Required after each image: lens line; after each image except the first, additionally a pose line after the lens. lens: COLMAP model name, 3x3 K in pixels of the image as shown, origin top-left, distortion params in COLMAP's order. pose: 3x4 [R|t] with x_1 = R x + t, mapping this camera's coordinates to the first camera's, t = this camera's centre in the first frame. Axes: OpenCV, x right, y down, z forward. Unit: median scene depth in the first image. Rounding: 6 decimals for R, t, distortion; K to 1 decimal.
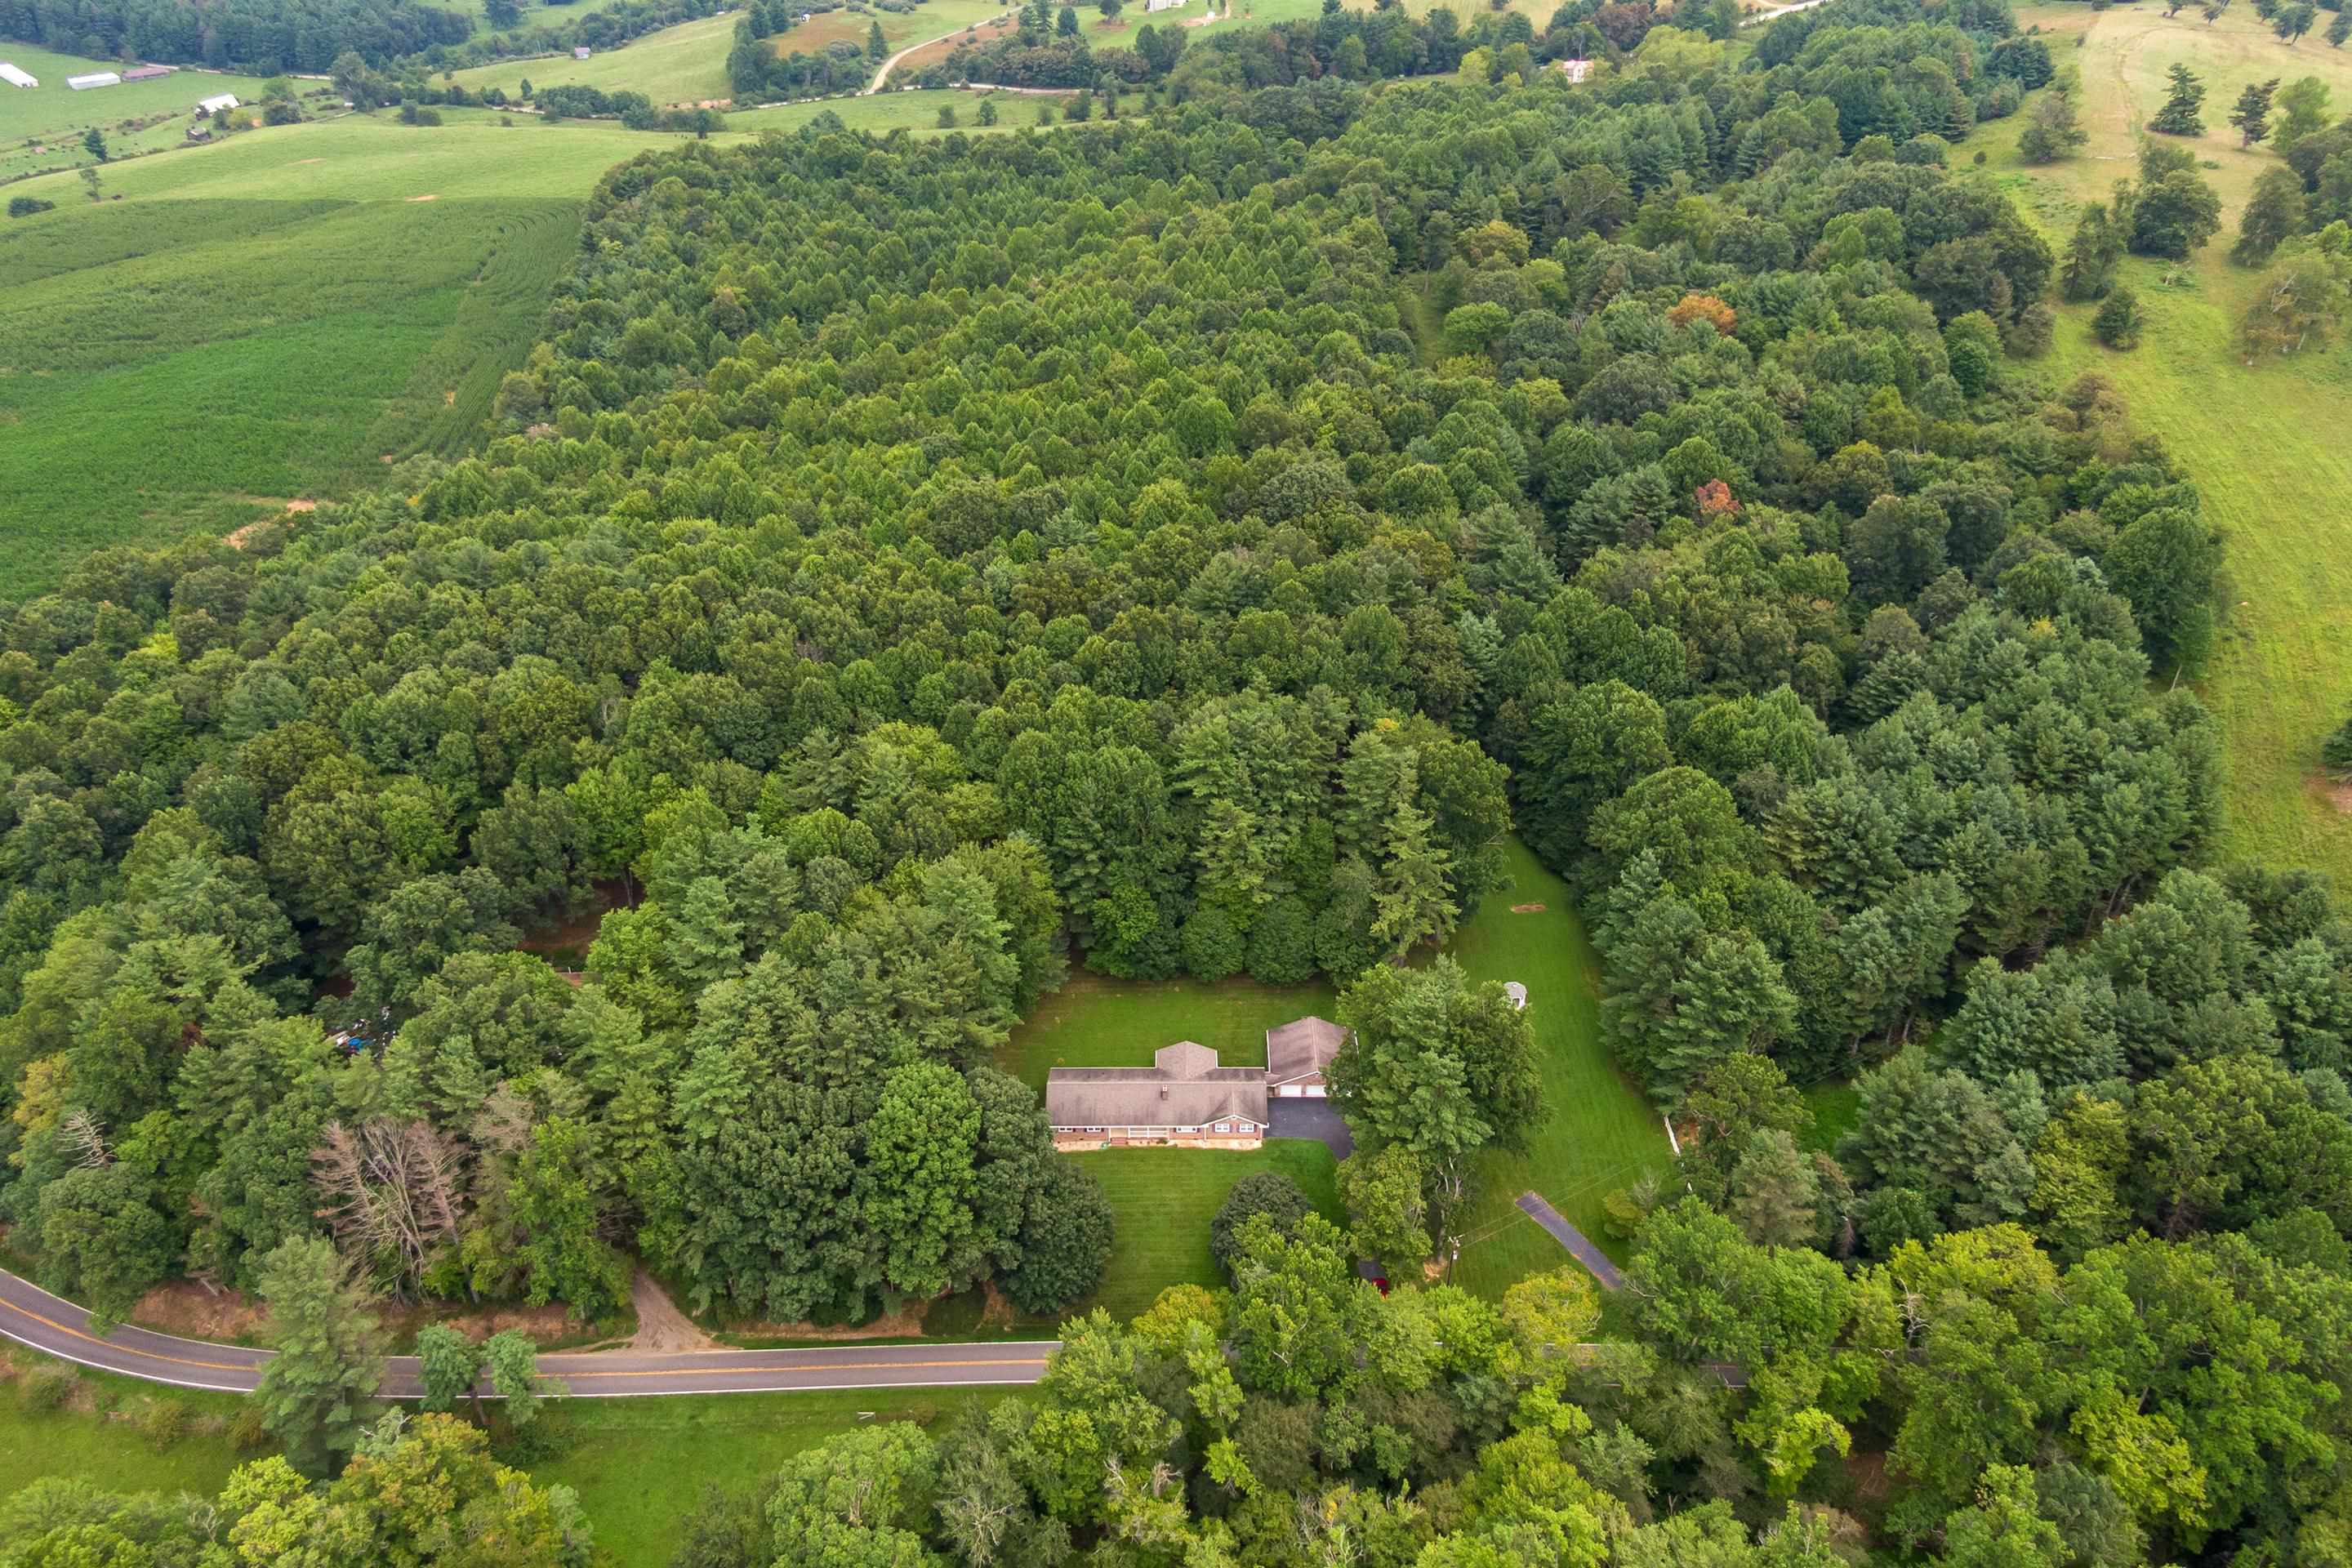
lens RADIAL K [[1679.5, 0, 1173.6], [0, 1679.5, 765.1], [0, 0, 1]] dist [0.046365, -0.075284]
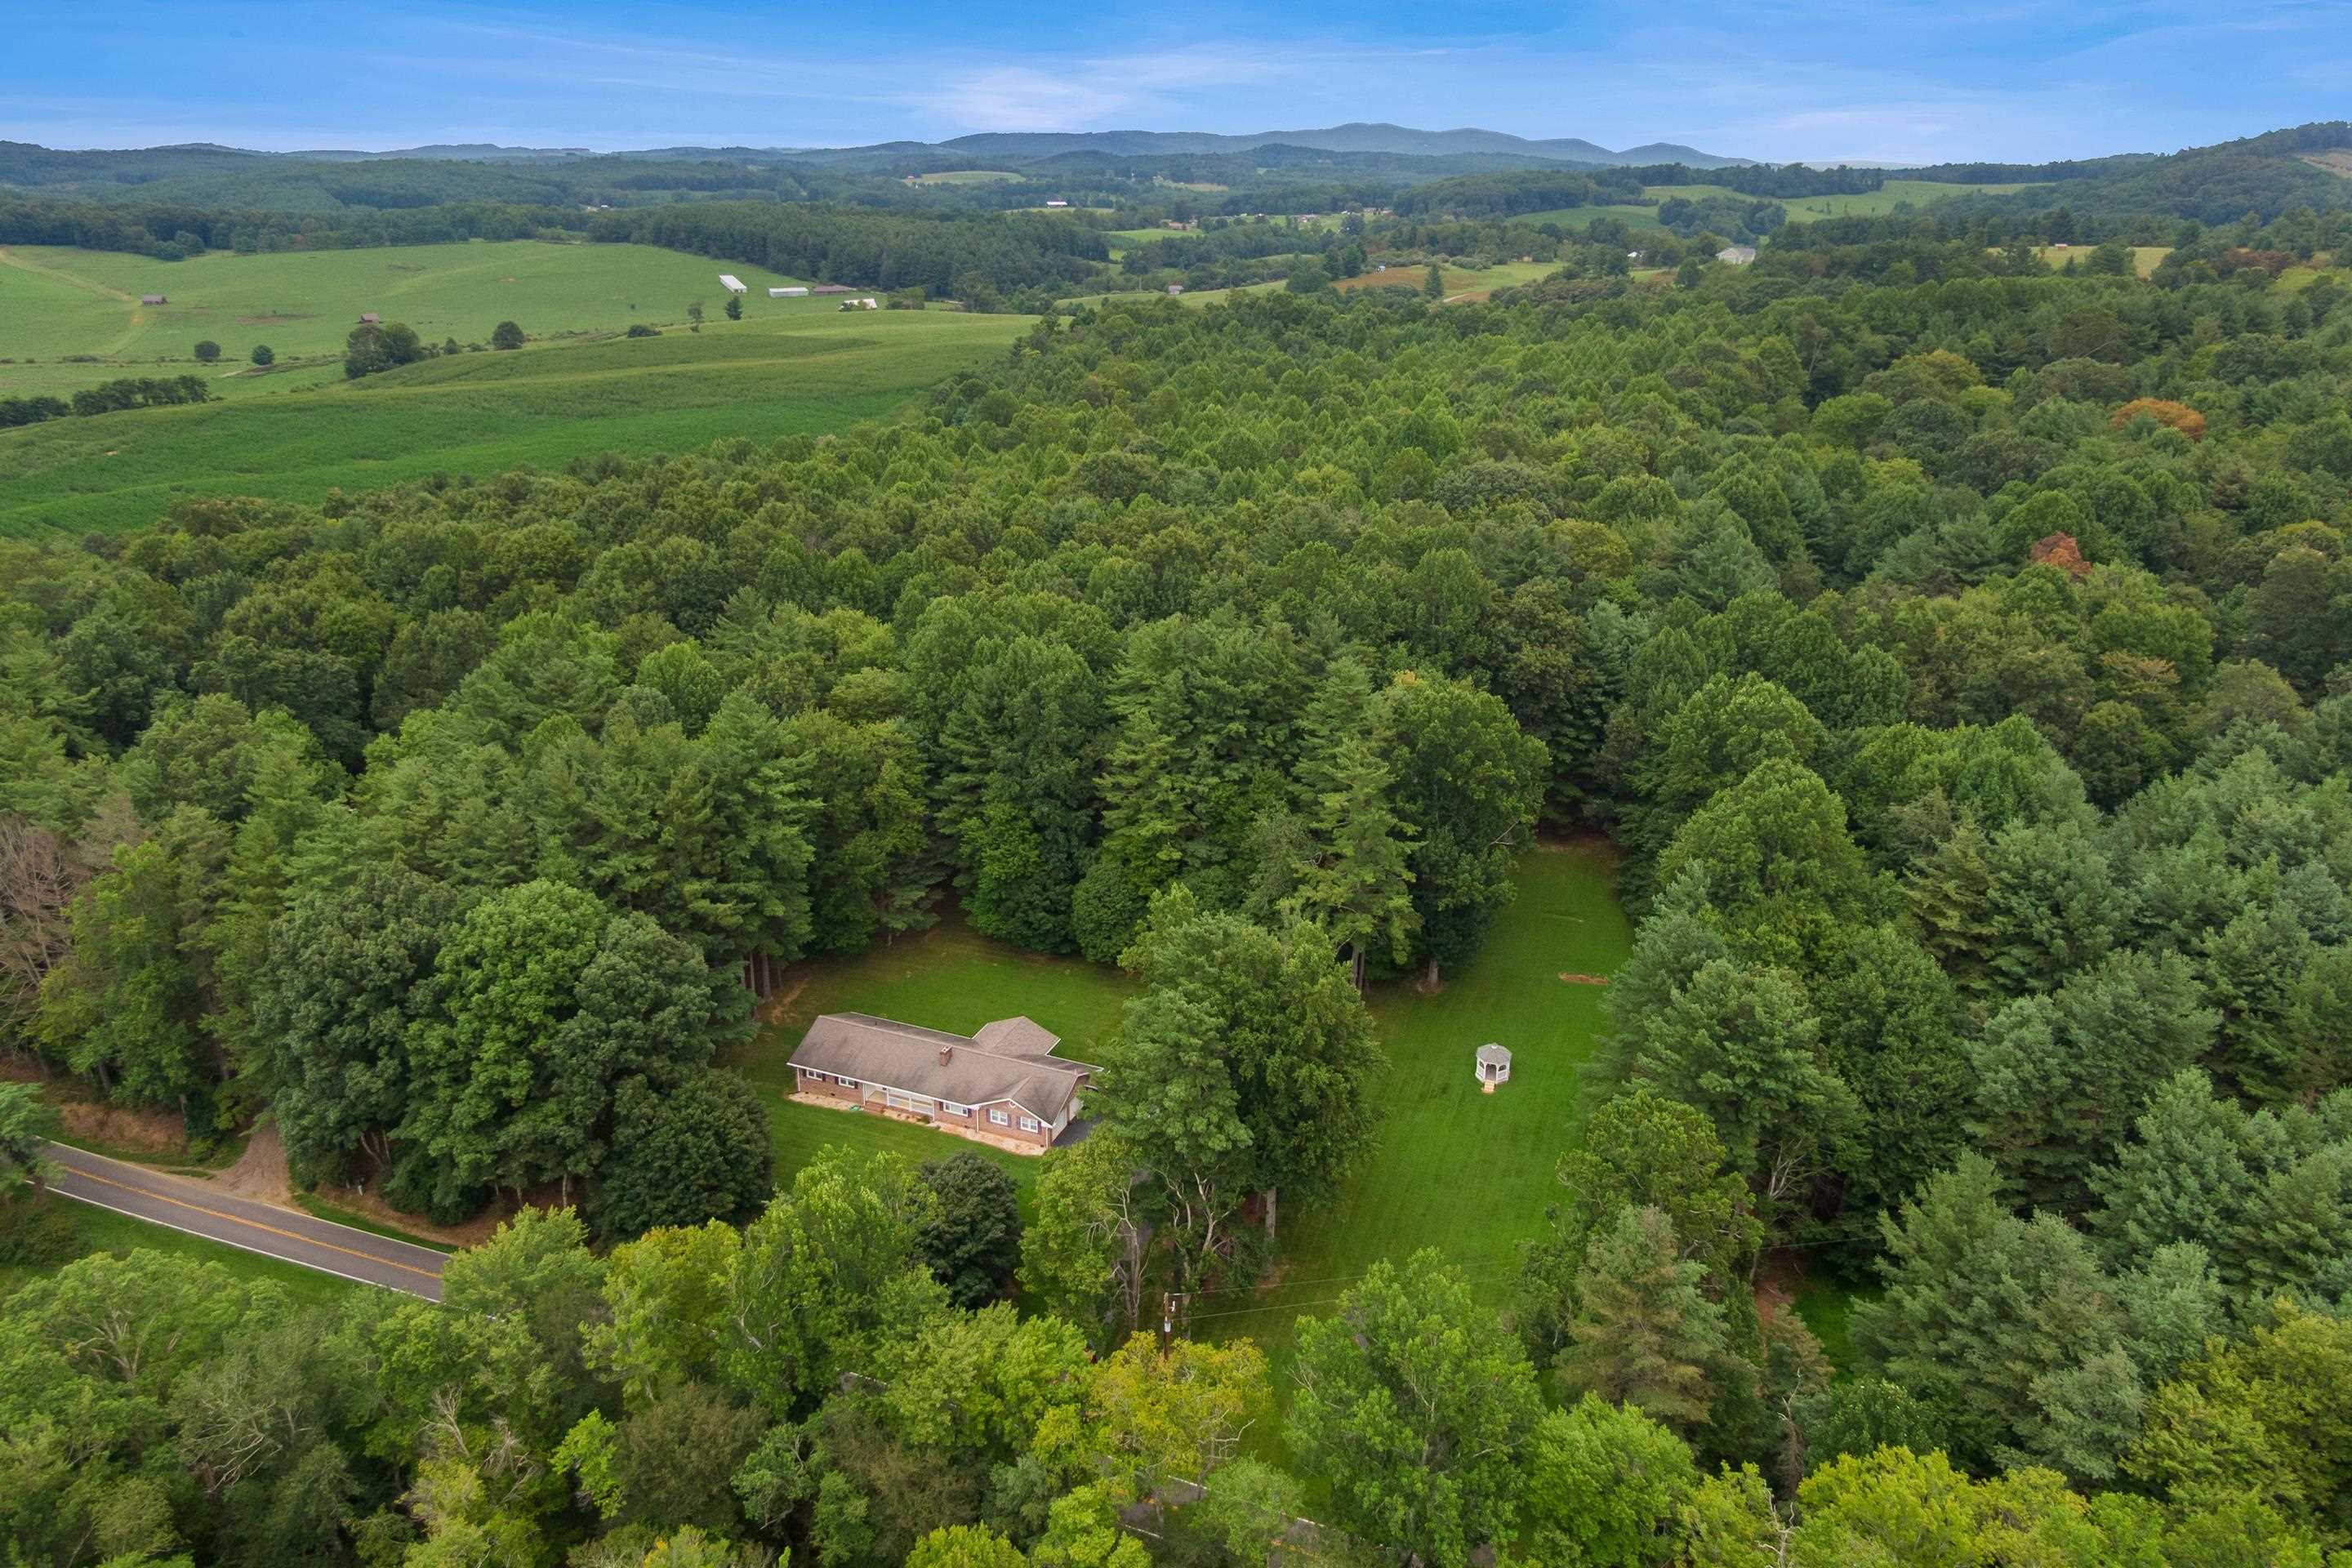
lens RADIAL K [[1677.7, 0, 1181.0], [0, 1677.7, 772.6], [0, 0, 1]] dist [0.032543, -0.041186]
pose [[0.927026, 0.146562, -0.345170, 0.311564], [-0.207838, 0.966961, -0.147613, 0.153922], [0.312132, 0.208580, 0.926859, 0.306272]]
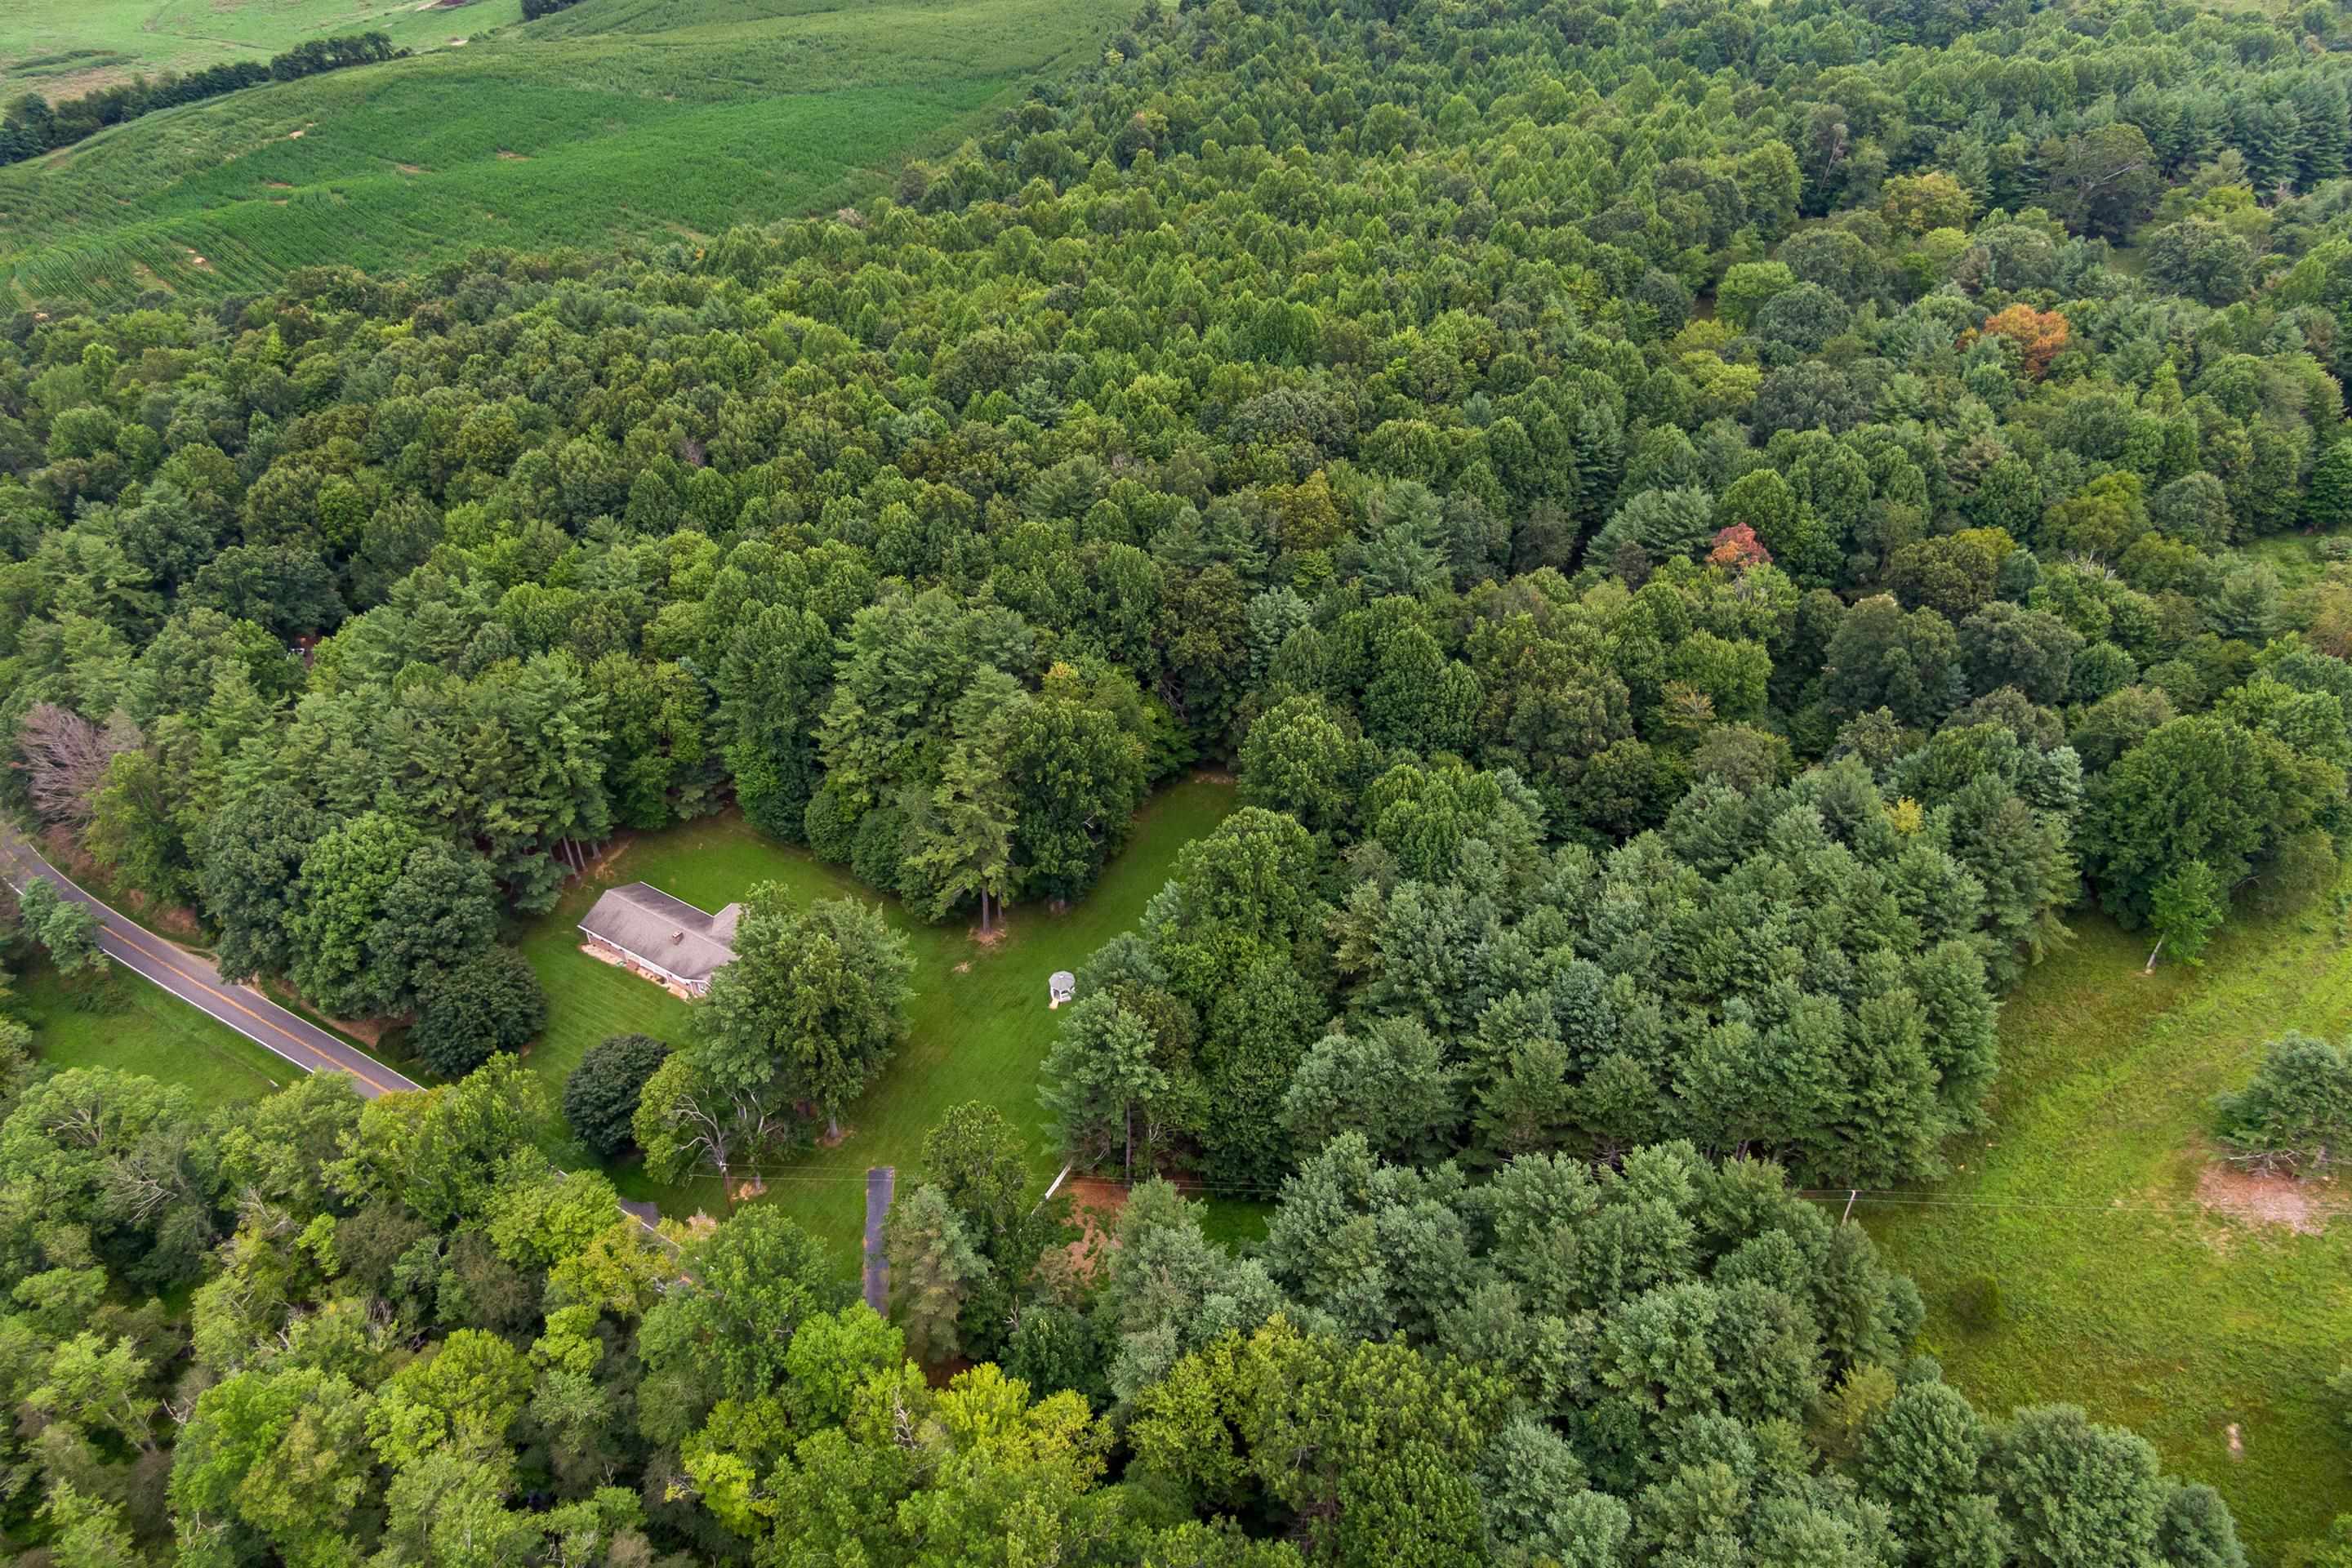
lens RADIAL K [[1687.2, 0, 1179.1], [0, 1687.2, 800.0], [0, 0, 1]] dist [0.022574, -0.031997]
pose [[0.843792, 0.324217, -0.427666, 0.634334], [-0.280589, 0.945813, 0.163423, -0.132519], [0.457476, -0.017897, 0.889042, 0.213991]]
